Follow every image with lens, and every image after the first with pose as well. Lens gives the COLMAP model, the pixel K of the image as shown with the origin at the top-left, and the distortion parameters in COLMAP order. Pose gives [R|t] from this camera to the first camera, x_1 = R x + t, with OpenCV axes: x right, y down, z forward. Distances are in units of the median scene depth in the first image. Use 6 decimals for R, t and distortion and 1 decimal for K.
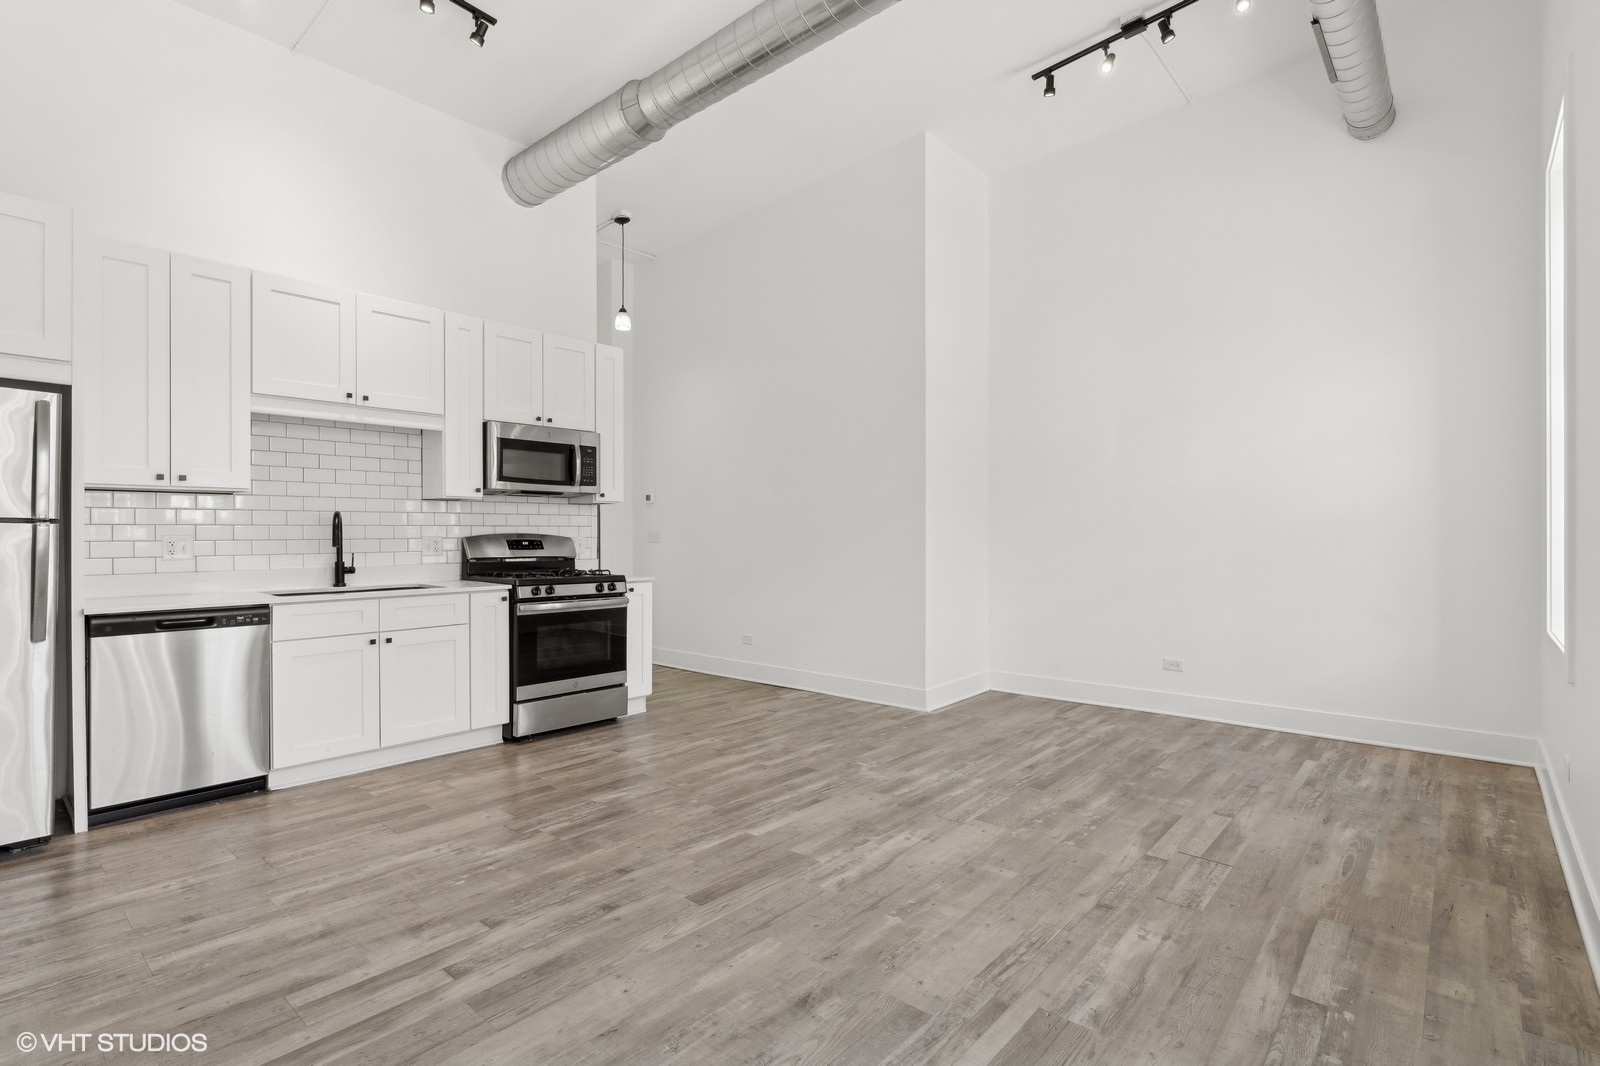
lens RADIAL K [[761.9, 0, 787.0], [0, 761.9, 528.3], [0, 0, 1]] dist [0.000037, -0.000722]
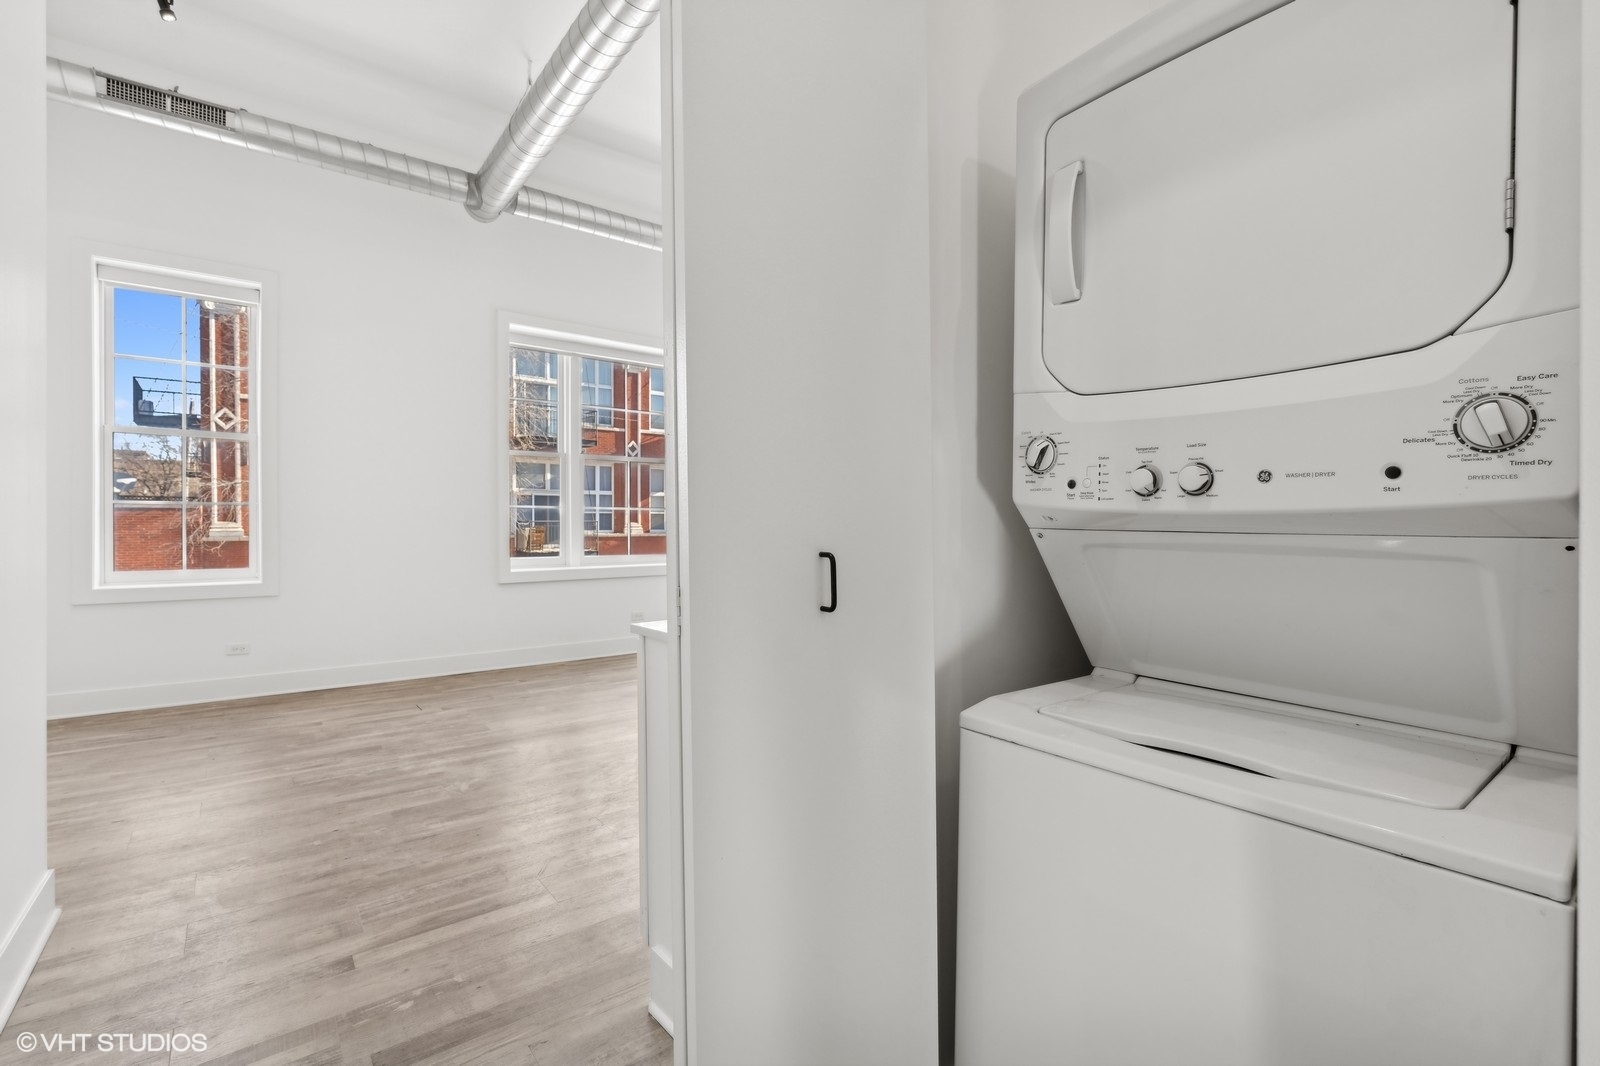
lens RADIAL K [[724.6, 0, 797.0], [0, 724.6, 532.1], [0, 0, 1]] dist [-0.001114, 0.000057]
pose [[-0.983740, 0.000294, 0.179598, -0.462984], [0.001470, 0.999978, 0.006414, 0.023256], [-0.179592, 0.006574, -0.983719, 1.944981]]
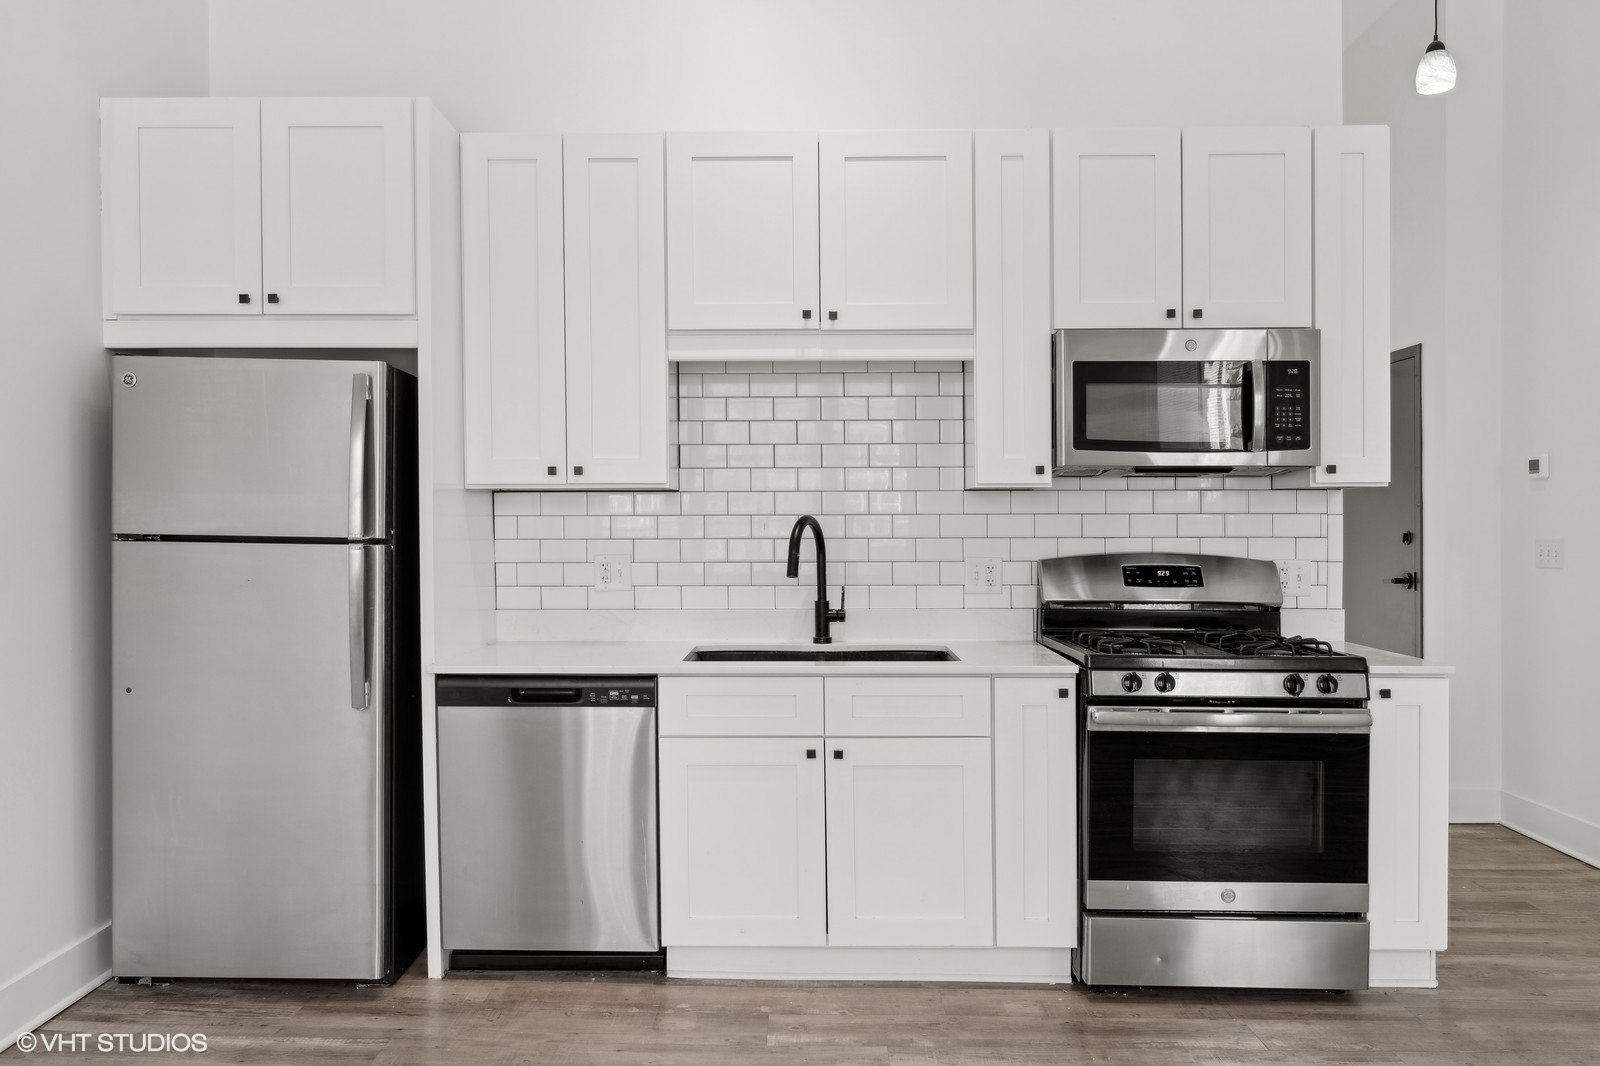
lens RADIAL K [[1197.7, 0, 783.2], [0, 1197.7, 523.9], [0, 0, 1]] dist [-0.002142, -0.009916]
pose [[0.655088, 0.003437, -0.755545, 0.108401], [0.004290, 0.999957, 0.008268, -0.027736], [0.755541, -0.008657, 0.655044, 0.450791]]
